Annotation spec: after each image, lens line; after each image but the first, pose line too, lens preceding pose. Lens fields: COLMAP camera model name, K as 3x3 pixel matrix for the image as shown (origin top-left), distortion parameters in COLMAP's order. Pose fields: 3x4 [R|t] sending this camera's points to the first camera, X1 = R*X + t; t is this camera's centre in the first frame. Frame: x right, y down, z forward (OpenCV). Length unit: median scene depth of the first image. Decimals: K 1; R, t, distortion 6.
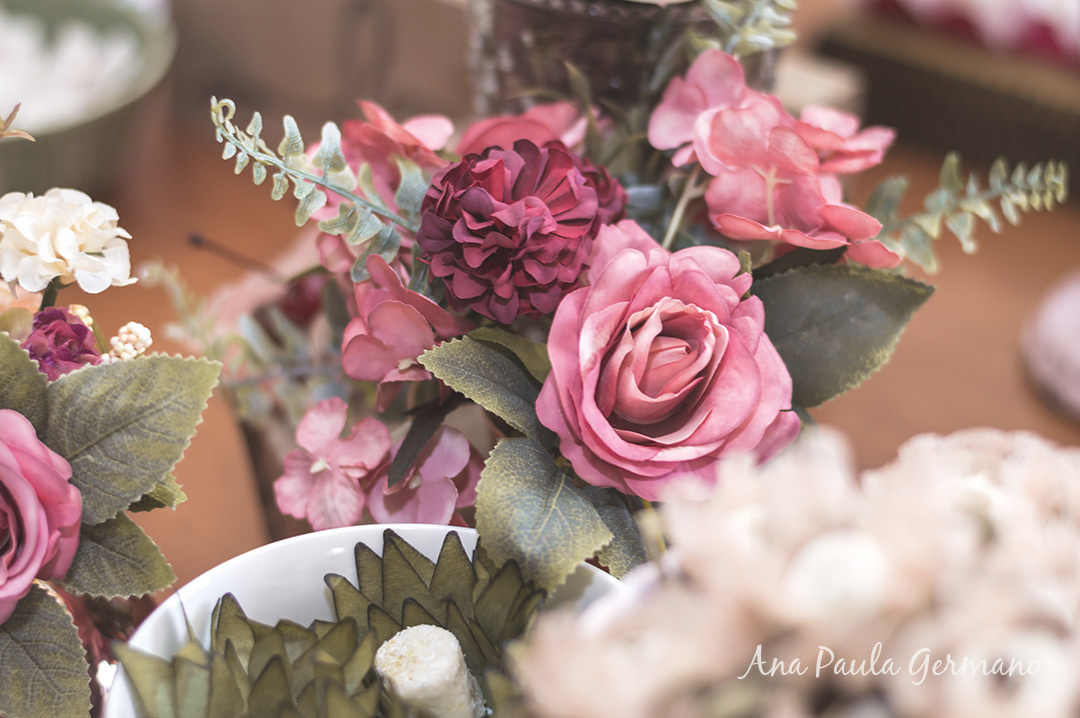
lens RADIAL K [[2420.2, 0, 543.1], [0, 2420.2, 361.4], [0, 0, 1]] dist [-0.181550, 0.000000]
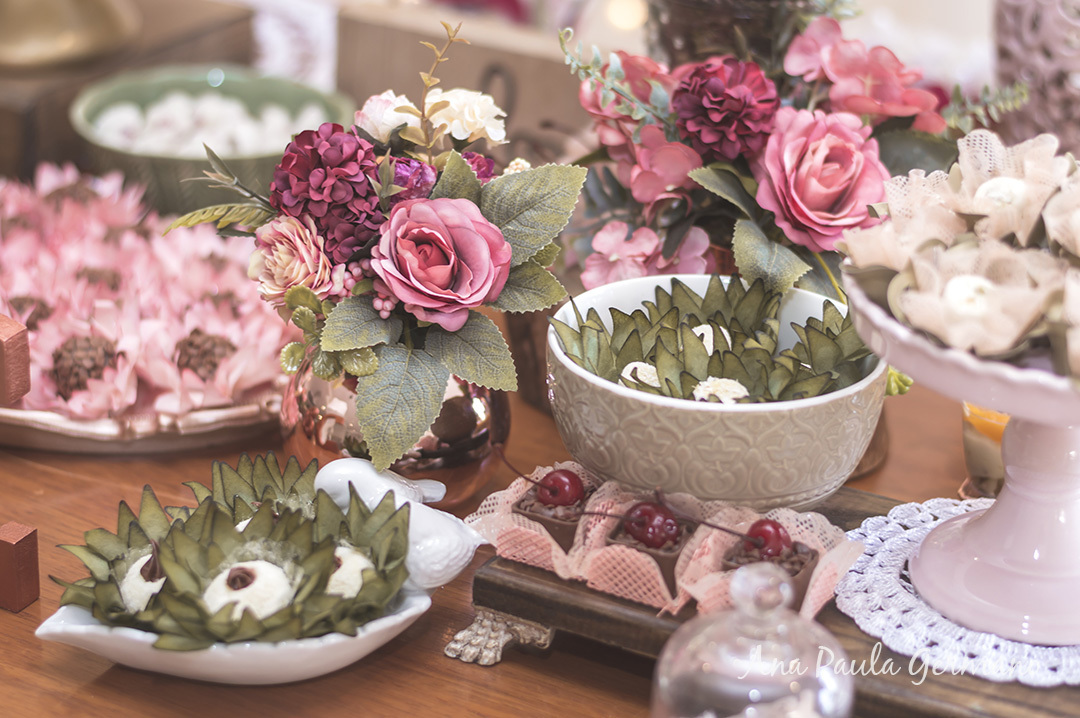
lens RADIAL K [[2420.2, 0, 538.7], [0, 2420.2, 358.3], [0, 0, 1]] dist [-0.181550, 0.000000]
pose [[0.989780, -0.035179, 0.138193, -0.393916], [0.055882, 0.987269, -0.148920, 0.372645], [-0.131195, 0.155121, 0.979145, -0.629087]]
